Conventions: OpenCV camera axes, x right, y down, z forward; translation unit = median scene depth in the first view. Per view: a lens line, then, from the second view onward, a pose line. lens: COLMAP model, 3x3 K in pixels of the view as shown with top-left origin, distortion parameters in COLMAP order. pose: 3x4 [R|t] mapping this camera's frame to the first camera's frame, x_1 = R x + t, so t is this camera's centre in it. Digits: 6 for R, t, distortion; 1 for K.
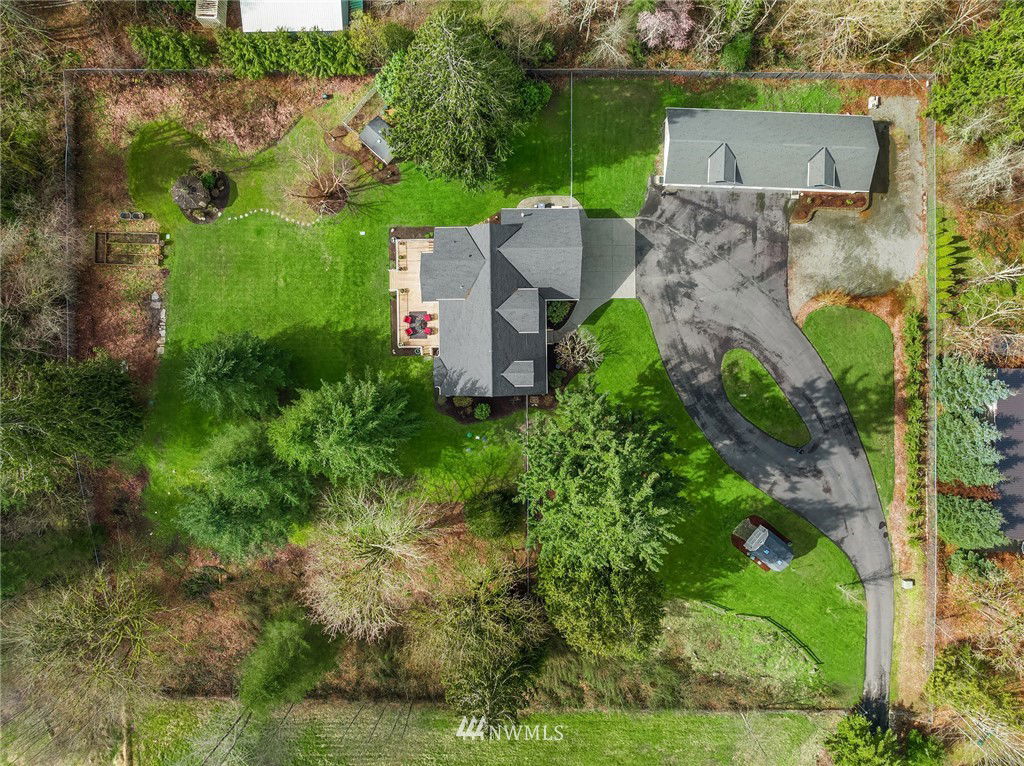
lens RADIAL K [[713.7, 0, 512.0], [0, 713.7, 383.0], [0, 0, 1]] dist [0.007568, -0.078185]
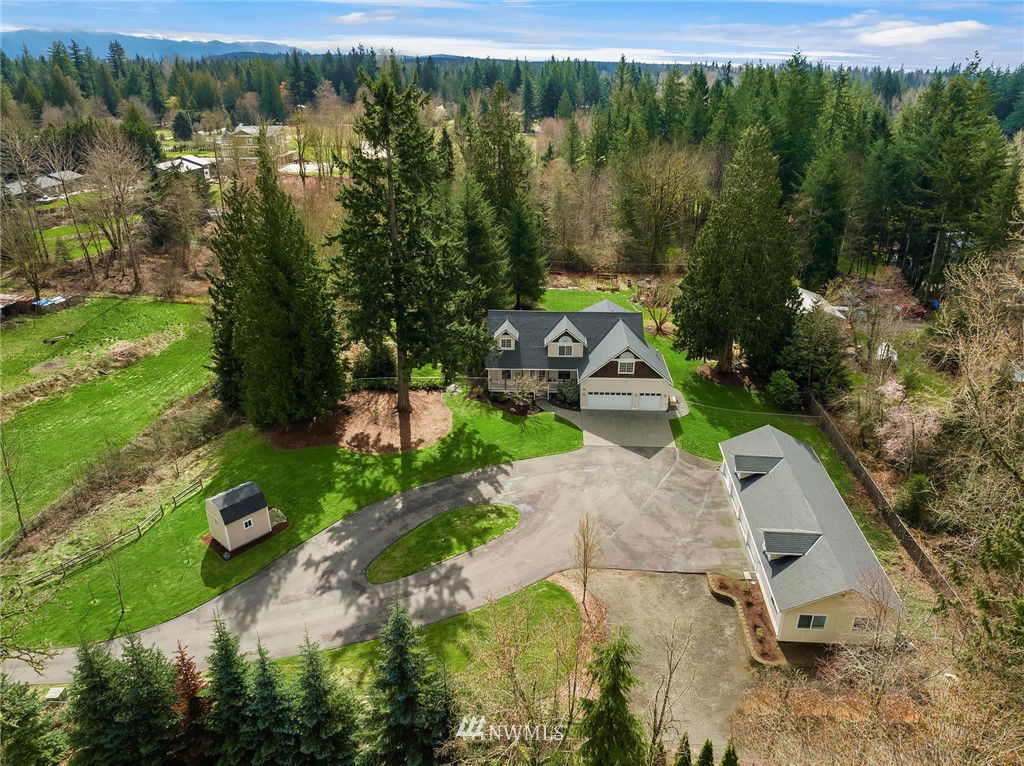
lens RADIAL K [[713.7, 0, 512.0], [0, 713.7, 383.0], [0, 0, 1]] dist [0.007568, -0.078185]
pose [[-0.047290, 0.402810, -0.914061, 0.926276], [-0.998881, -0.019872, 0.042921, -0.065236], [-0.000875, 0.915068, 0.403299, 0.577917]]
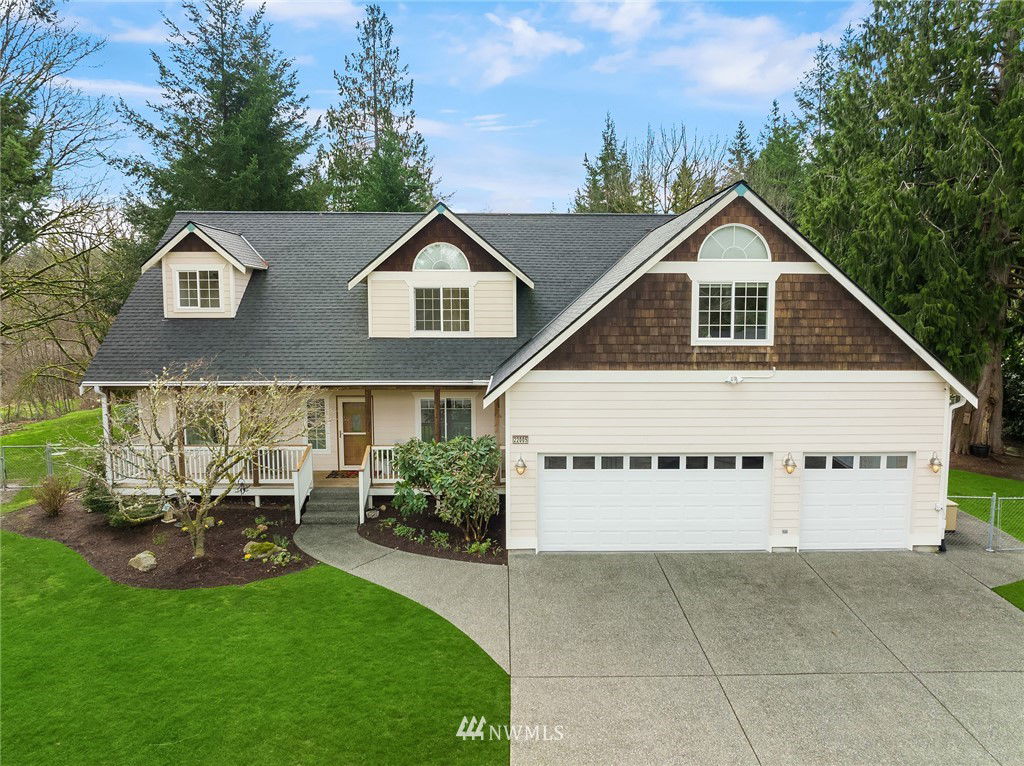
lens RADIAL K [[723.8, 0, 518.1], [0, 723.8, 377.5], [0, 0, 1]] dist [-0.039314, 0.004432]
pose [[0.005762, 0.104503, -0.994508, 0.262244], [-0.999983, 0.001169, -0.005671, -0.117424], [0.000569, 0.994524, 0.104508, 0.921272]]
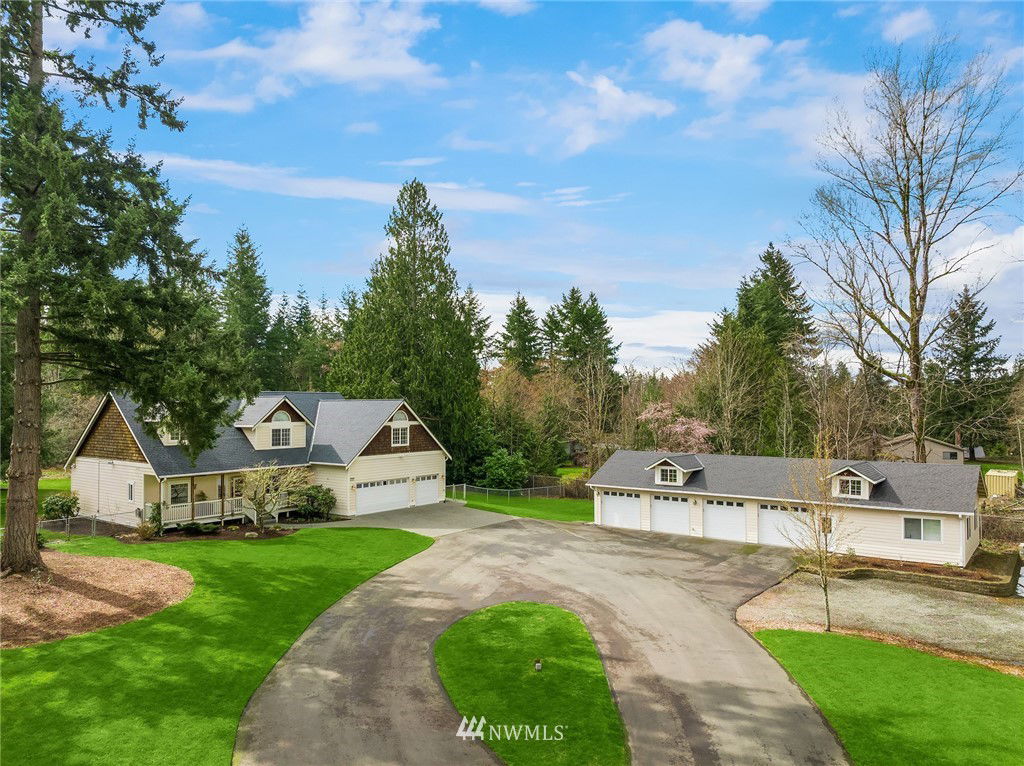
lens RADIAL K [[713.7, 0, 512.0], [0, 713.7, 383.0], [0, 0, 1]] dist [0.007568, -0.078185]
pose [[0.807529, -0.013573, -0.589672, 0.511427], [-0.589815, -0.025152, -0.807146, 0.254401], [-0.003876, 0.999591, -0.028316, 0.896152]]
